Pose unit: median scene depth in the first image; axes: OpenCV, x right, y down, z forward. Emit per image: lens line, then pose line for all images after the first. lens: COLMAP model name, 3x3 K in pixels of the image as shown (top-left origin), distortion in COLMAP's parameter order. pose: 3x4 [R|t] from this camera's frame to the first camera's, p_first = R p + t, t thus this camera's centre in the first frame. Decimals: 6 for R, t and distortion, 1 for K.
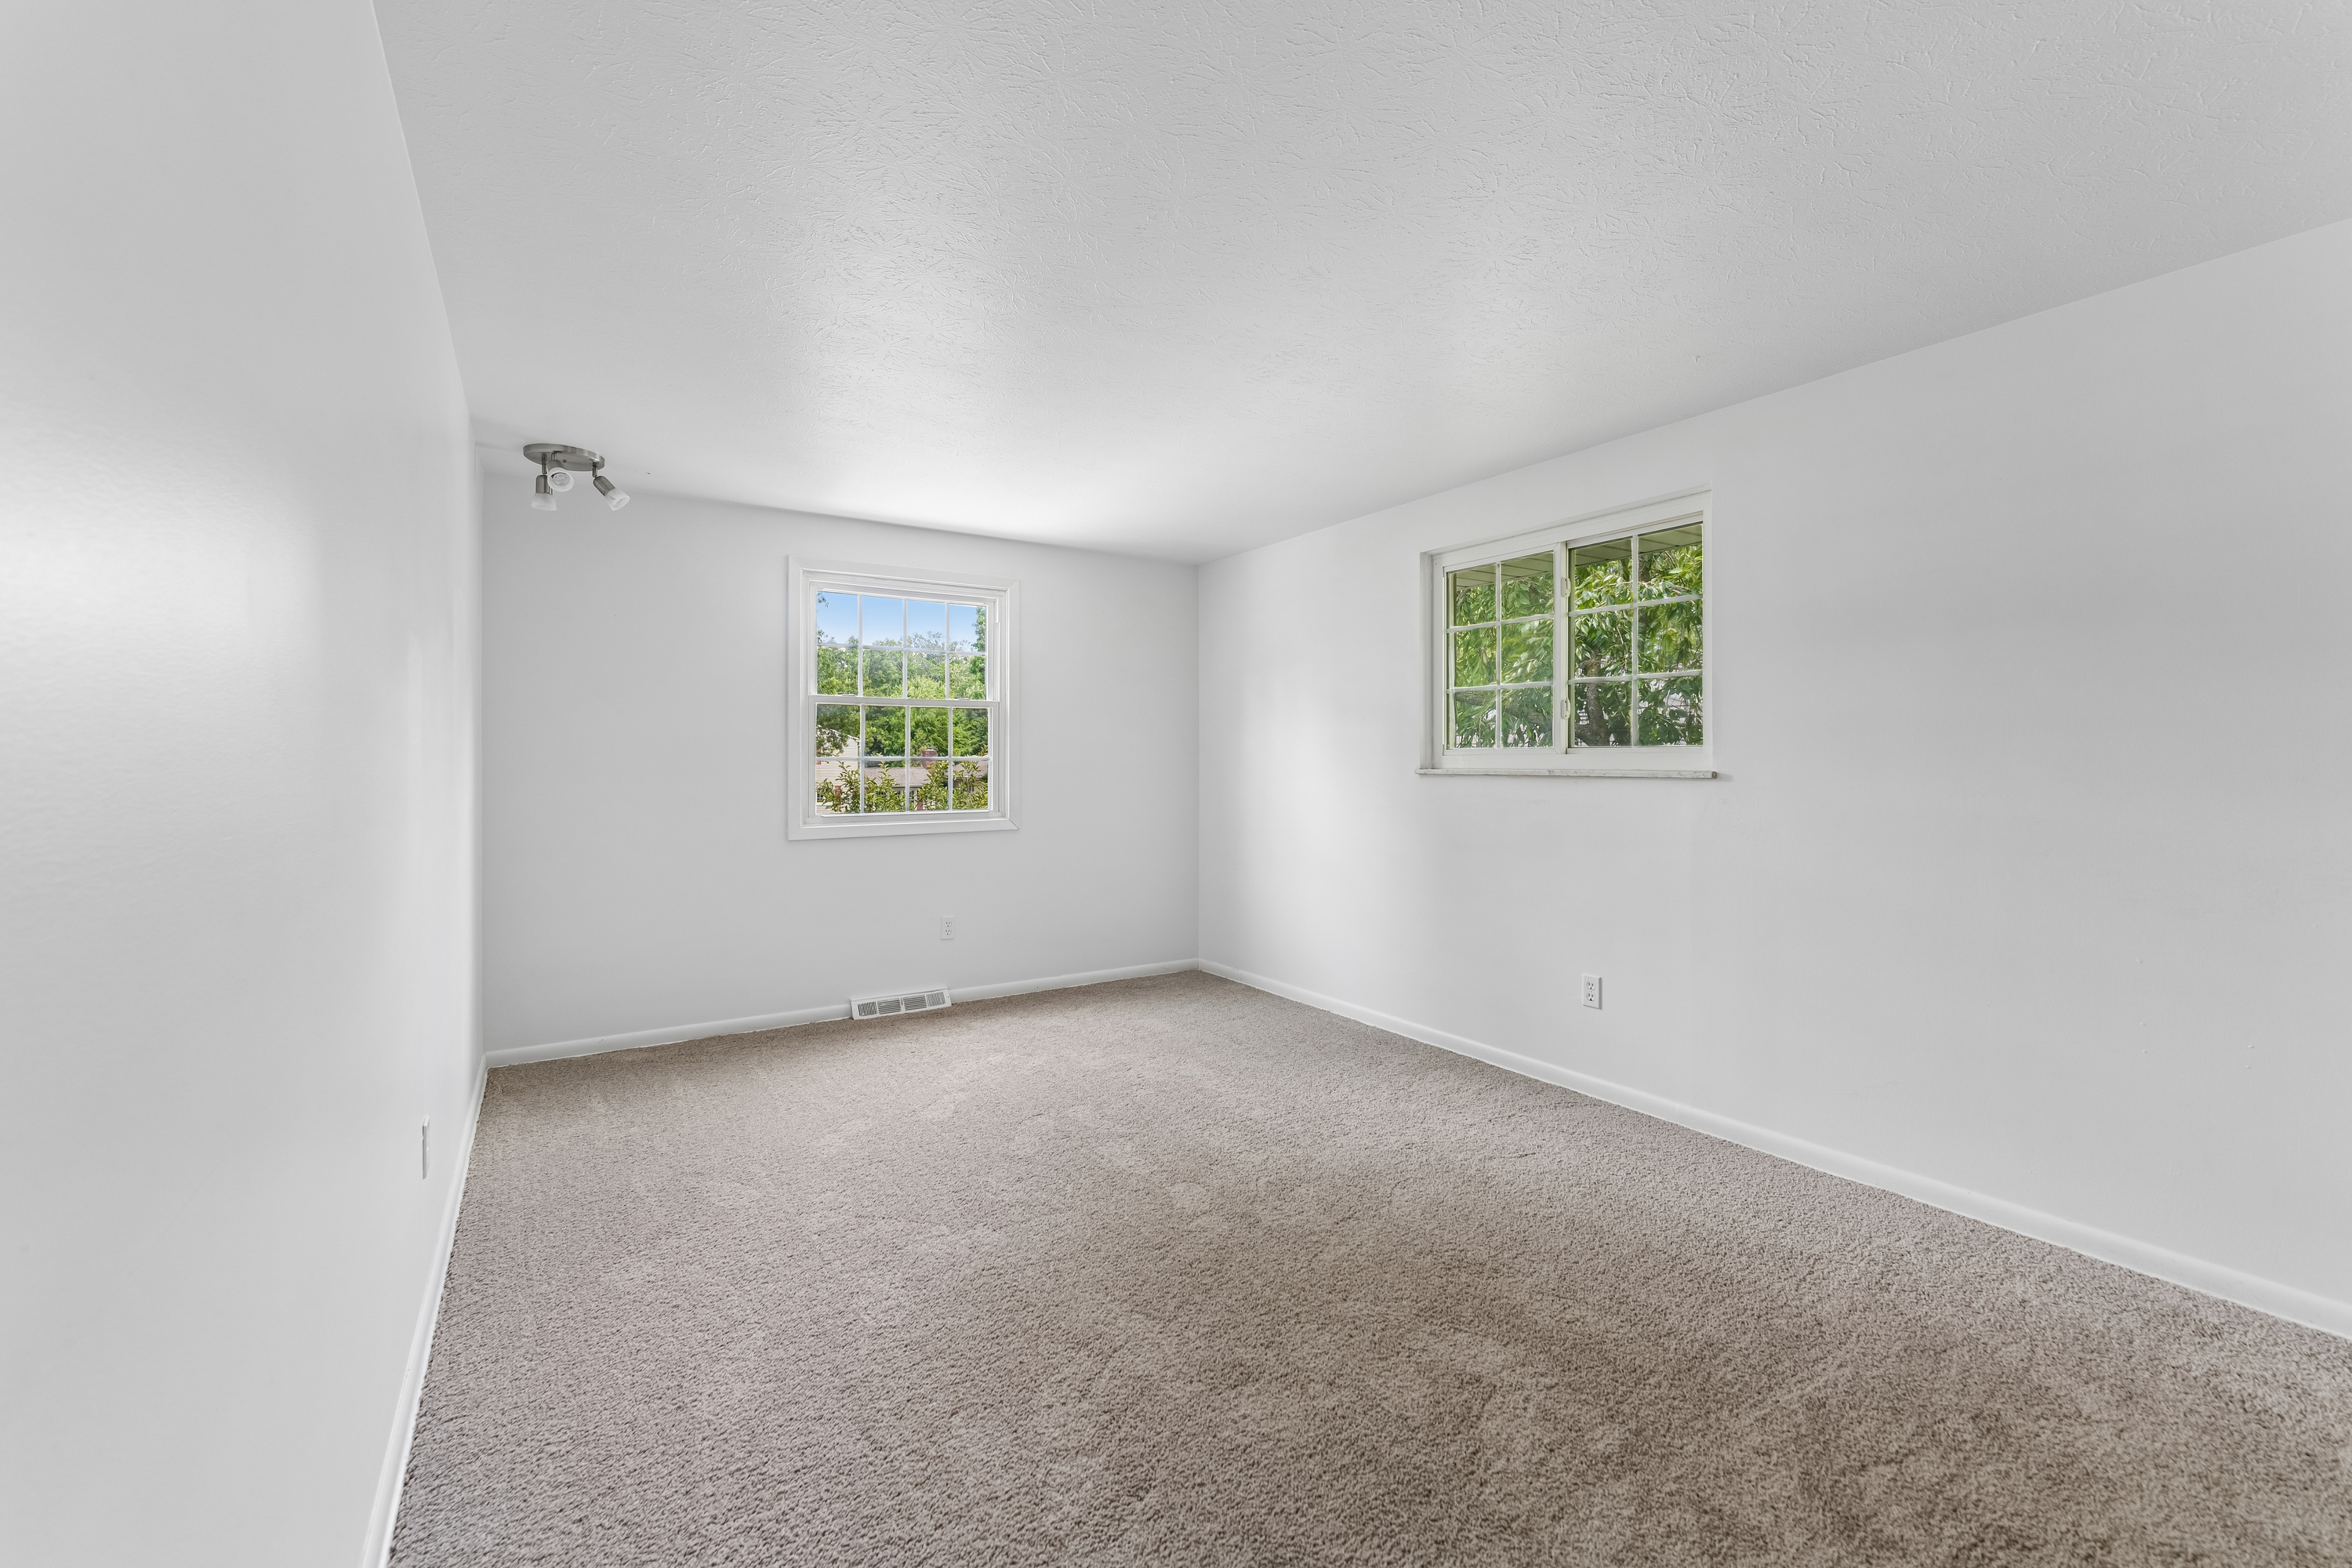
lens RADIAL K [[956.5, 0, 1177.7], [0, 956.5, 770.2], [0, 0, 1]] dist [-0.005870, -0.000106]
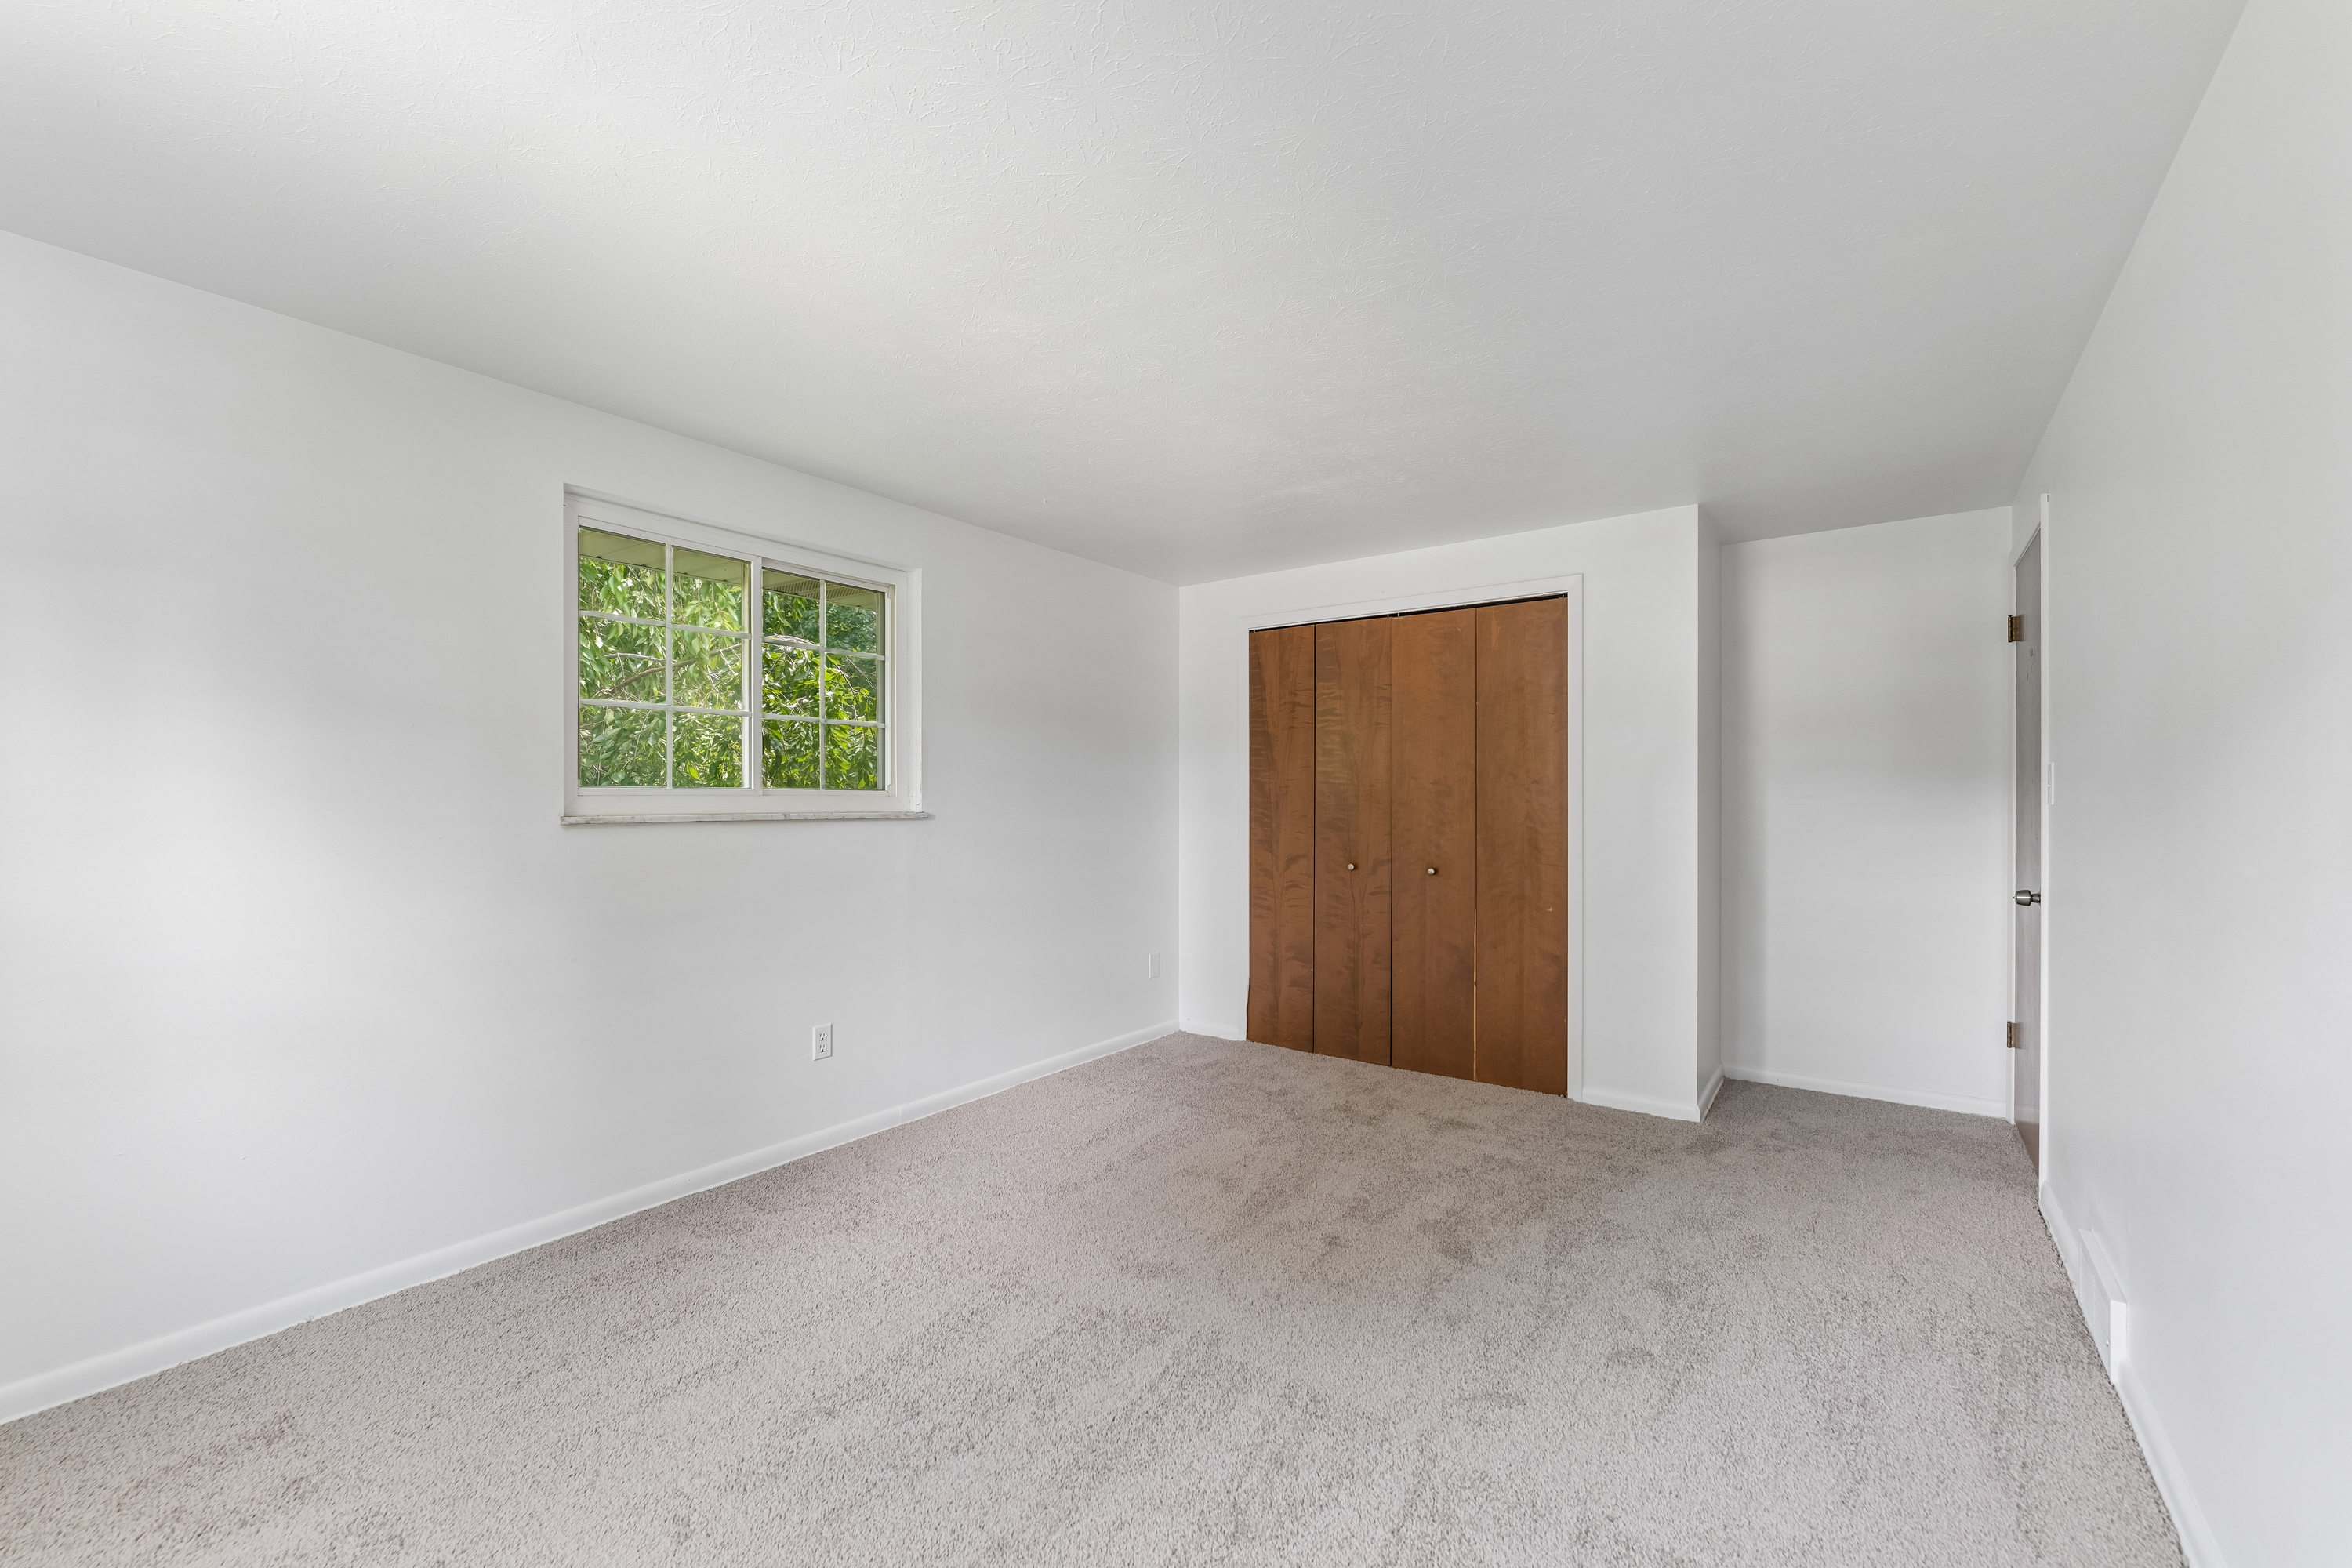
lens RADIAL K [[956.5, 0, 1178.2], [0, 956.5, 797.0], [0, 0, 1]] dist [-0.005870, -0.000106]
pose [[-0.365171, 0.000552, 0.930940, -0.580487], [0.004923, 0.999987, 0.001338, -0.015613], [-0.930927, 0.005072, -0.365169, 0.985676]]
